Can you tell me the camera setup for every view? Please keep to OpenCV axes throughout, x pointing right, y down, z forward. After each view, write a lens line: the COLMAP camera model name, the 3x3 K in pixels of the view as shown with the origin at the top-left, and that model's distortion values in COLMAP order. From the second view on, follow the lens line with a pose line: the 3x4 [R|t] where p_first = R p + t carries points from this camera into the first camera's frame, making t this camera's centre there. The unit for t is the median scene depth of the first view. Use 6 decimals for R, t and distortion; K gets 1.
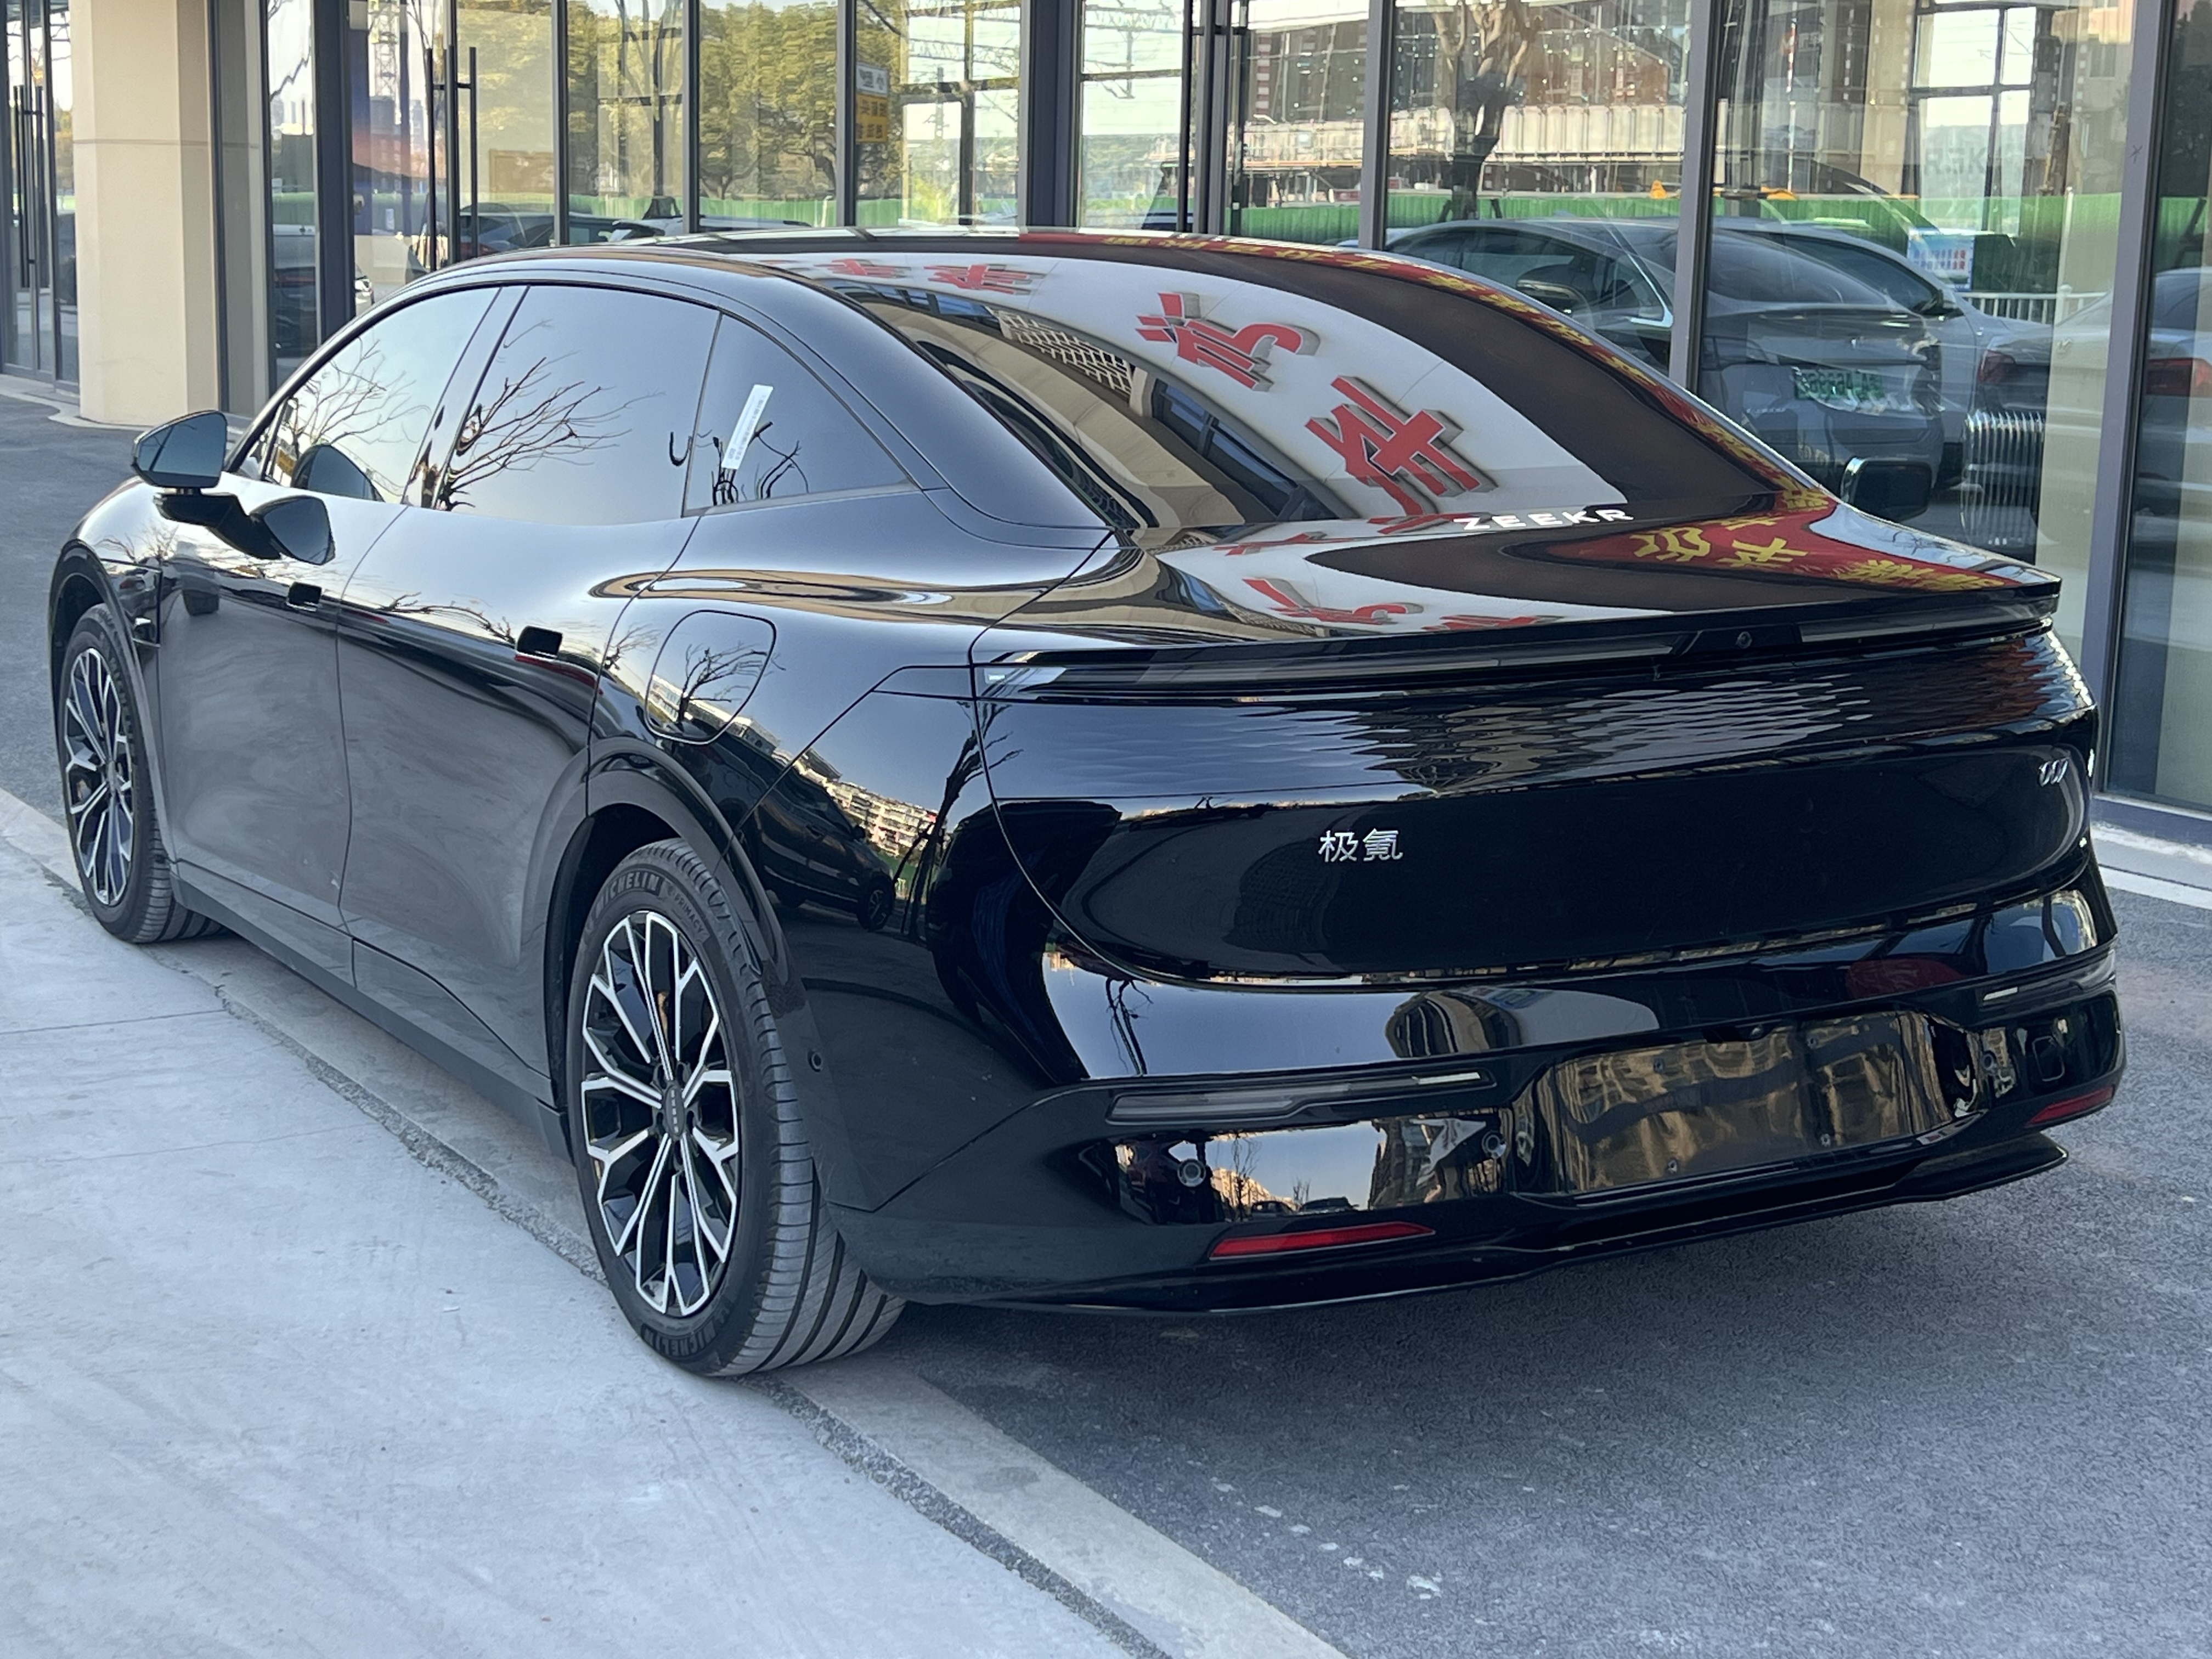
lens RADIAL K [[3296.8, 0, 1096.4], [0, 3296.8, 837.2], [0, 0, 1]] dist [0.059328, 0.000000]
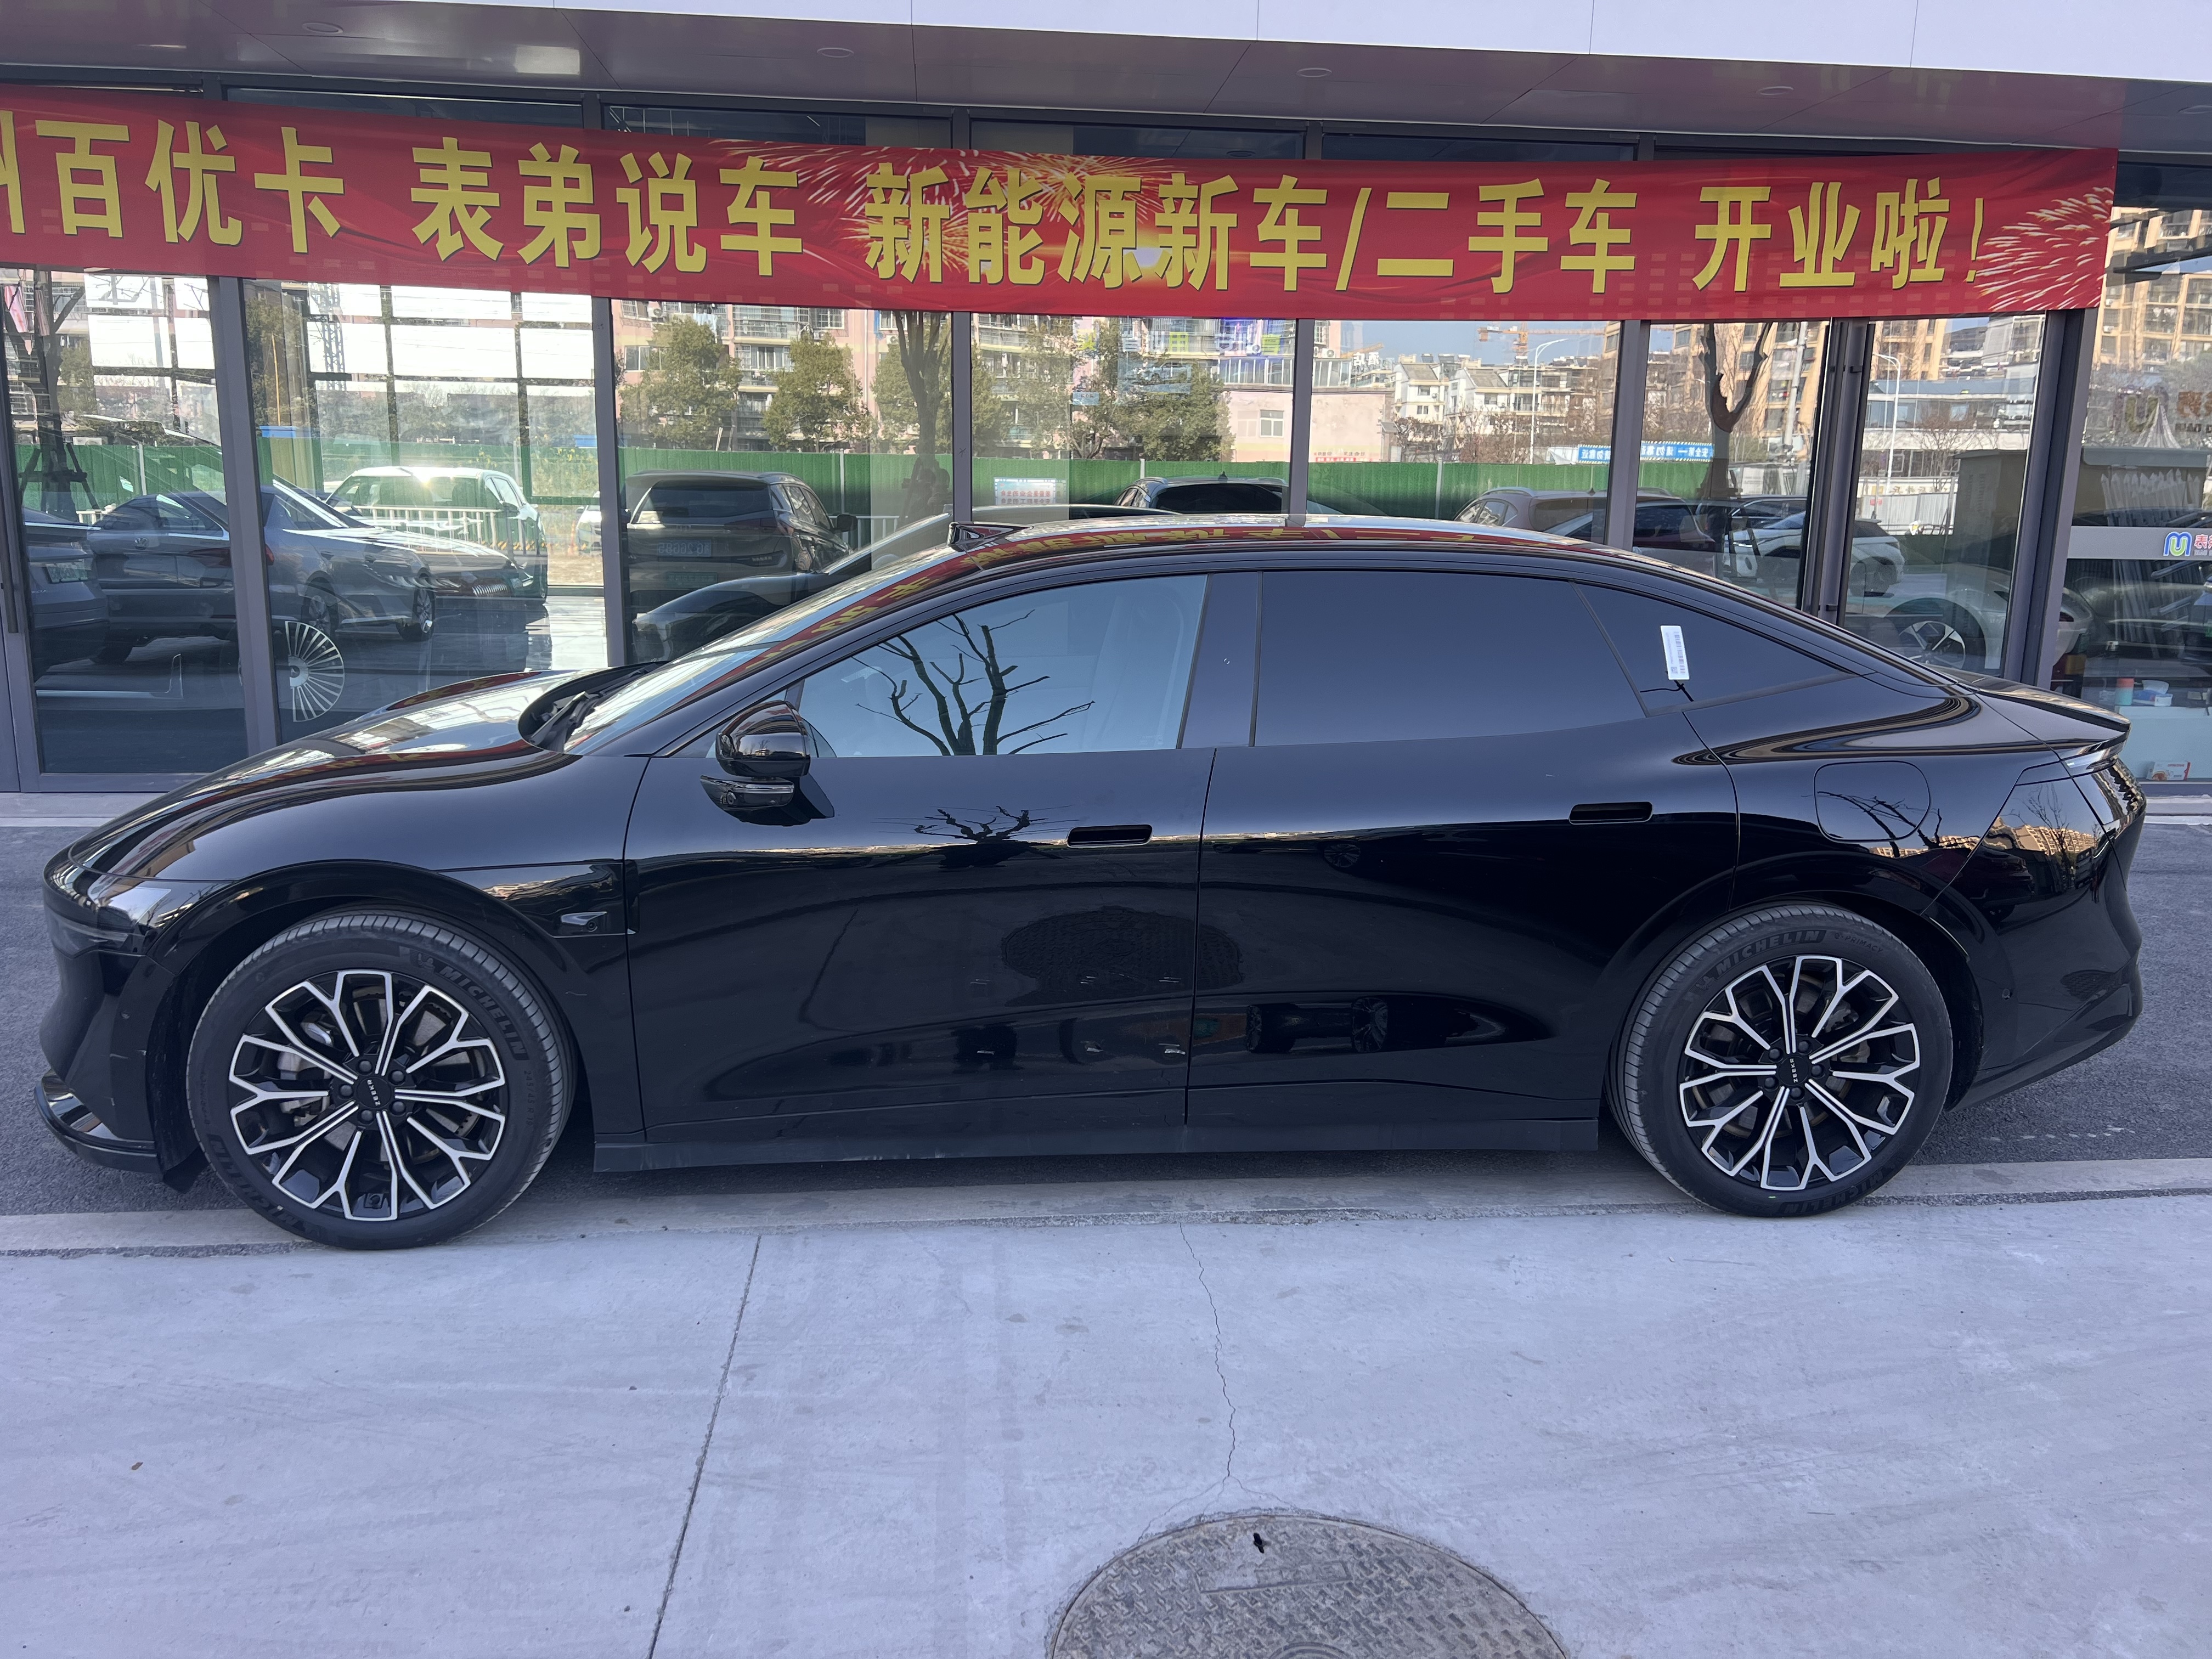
lens RADIAL K [[1659.0, 0, 1113.6], [0, 1659.0, 837.0], [0, 0, 1]] dist [0.028026, -0.011995]
pose [[0.431299, -0.200343, 0.879684, -0.815023], [0.157217, 0.976805, 0.145380, -0.169874], [-0.888405, 0.075599, 0.452792, 0.759622]]
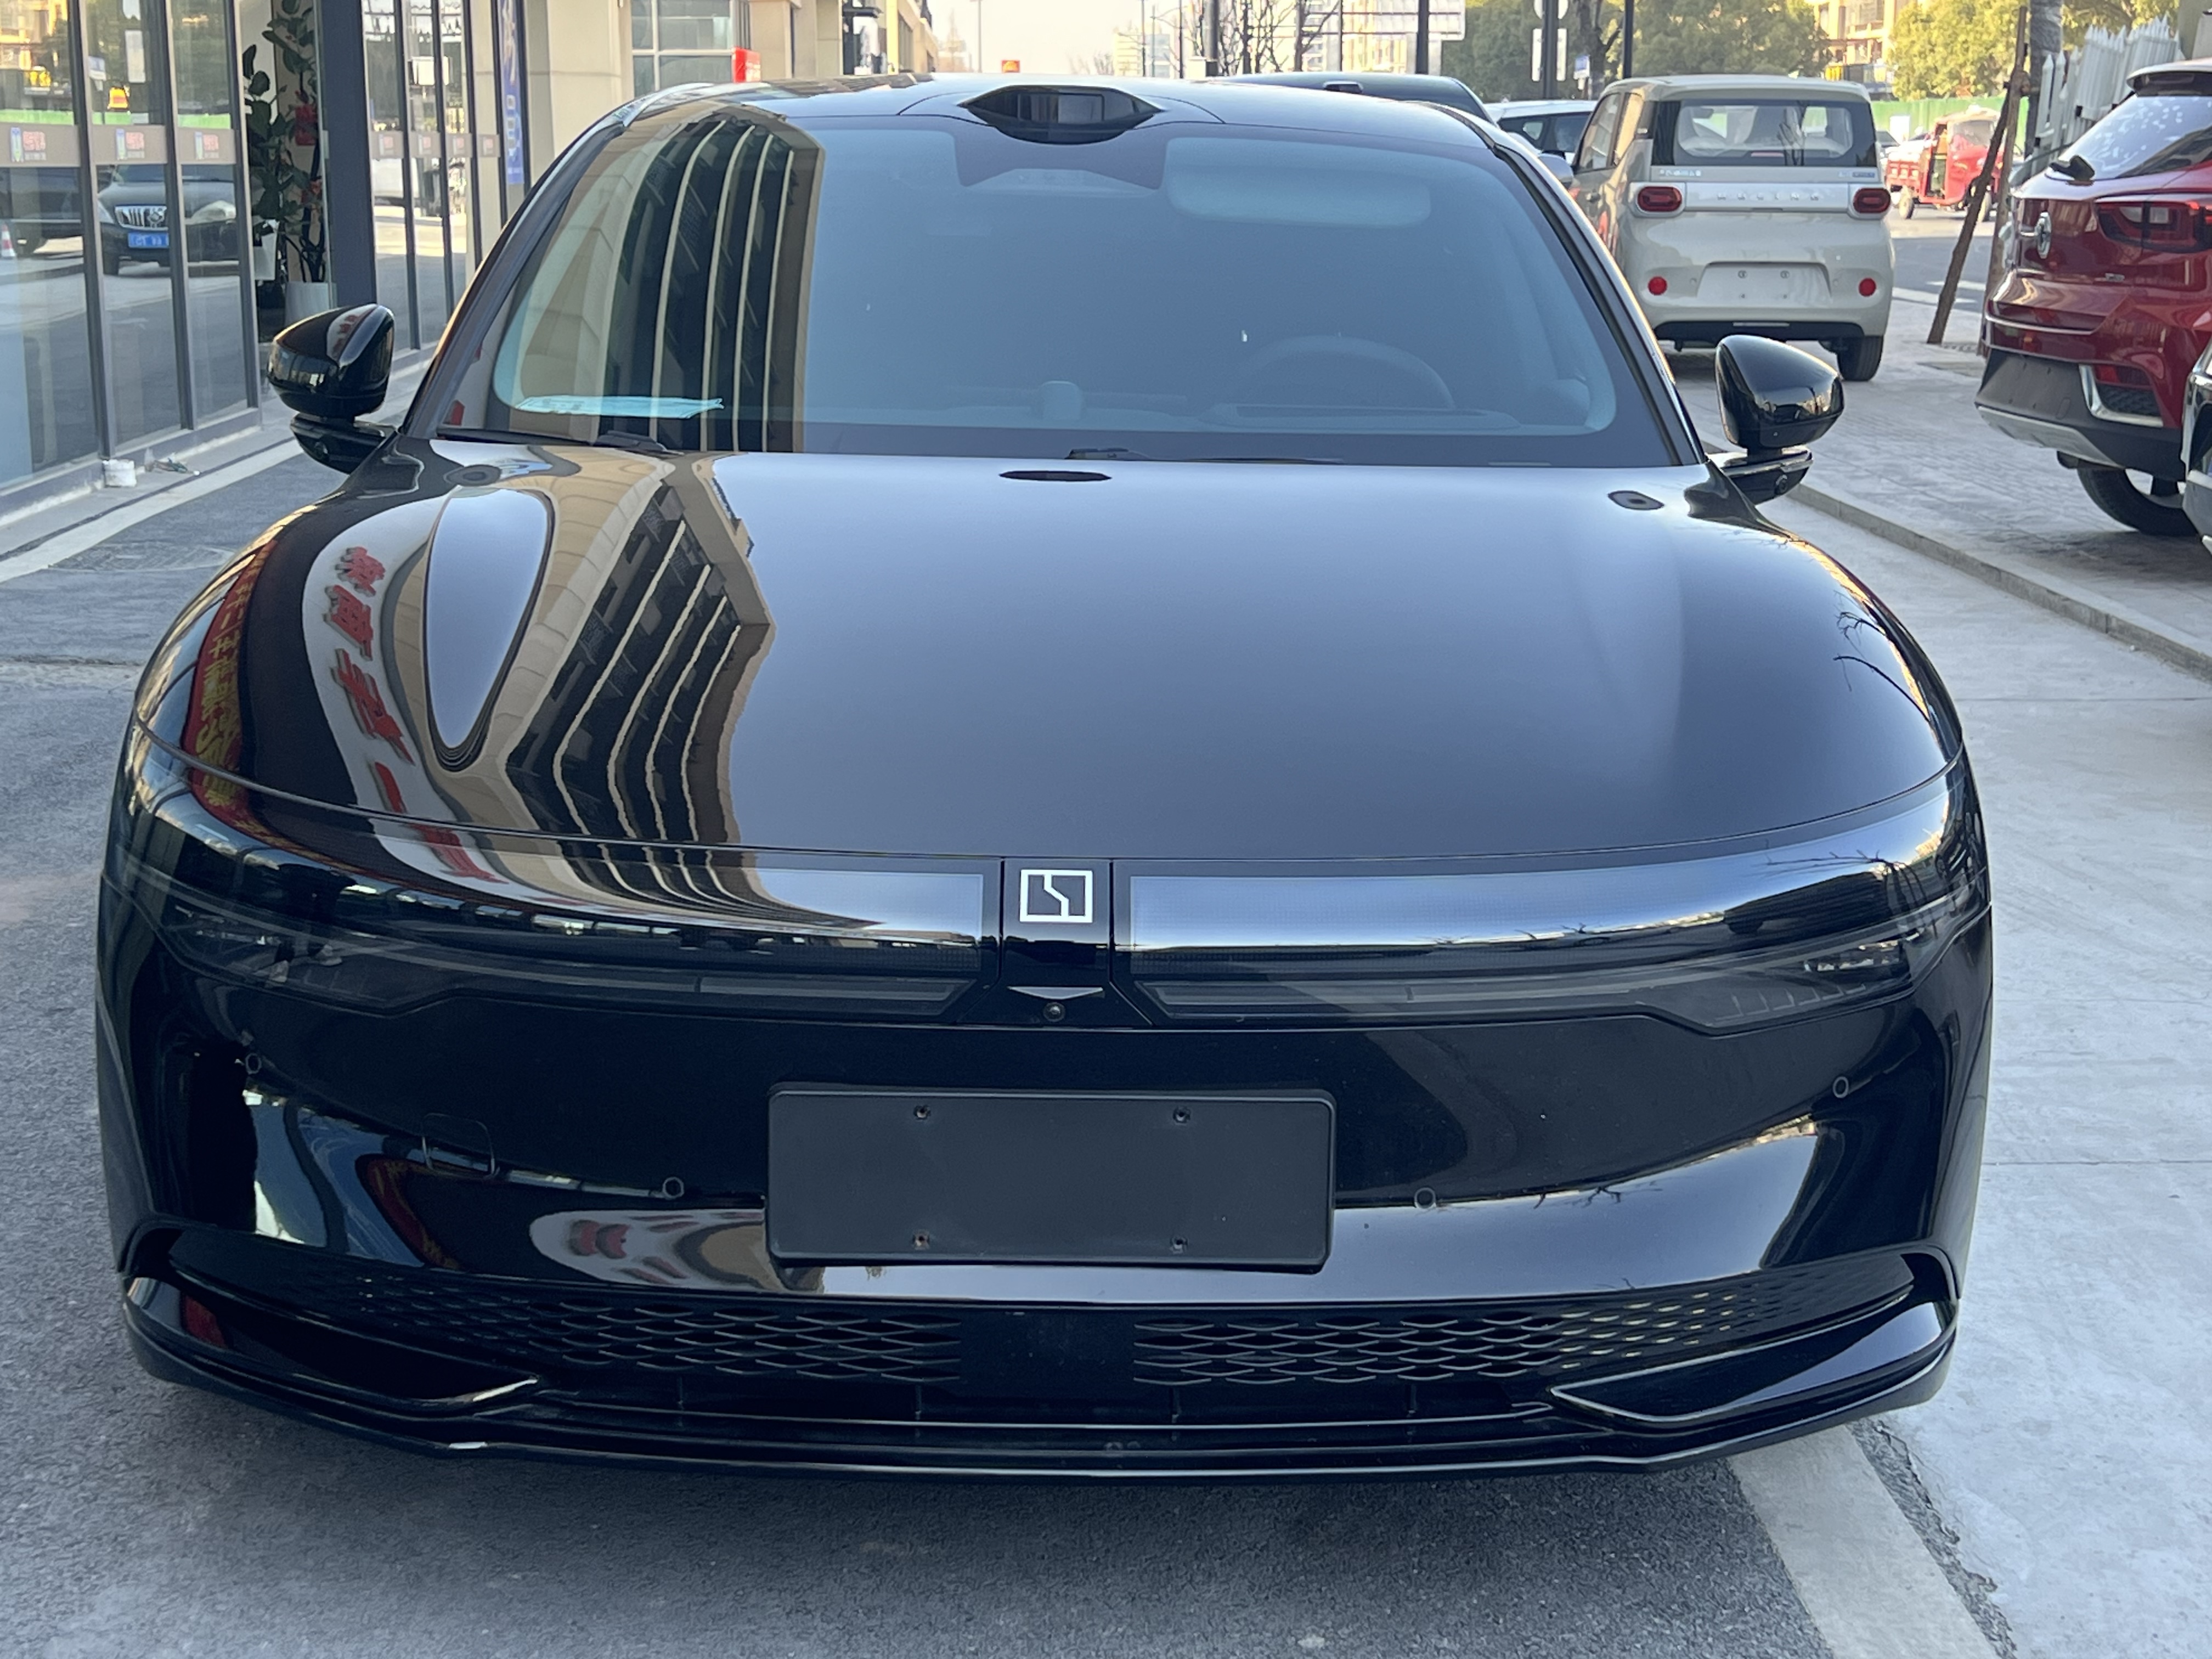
lens RADIAL K [[3329.3, 0, 1088.2], [0, 3329.3, 836.3], [0, 0, 1]] dist [0.077506, 0.000000]
pose [[-0.870645, -0.126056, 0.475487, -0.587640], [0.062809, 0.930210, 0.361612, -0.353236], [-0.487886, 0.344701, -0.801965, 1.972624]]
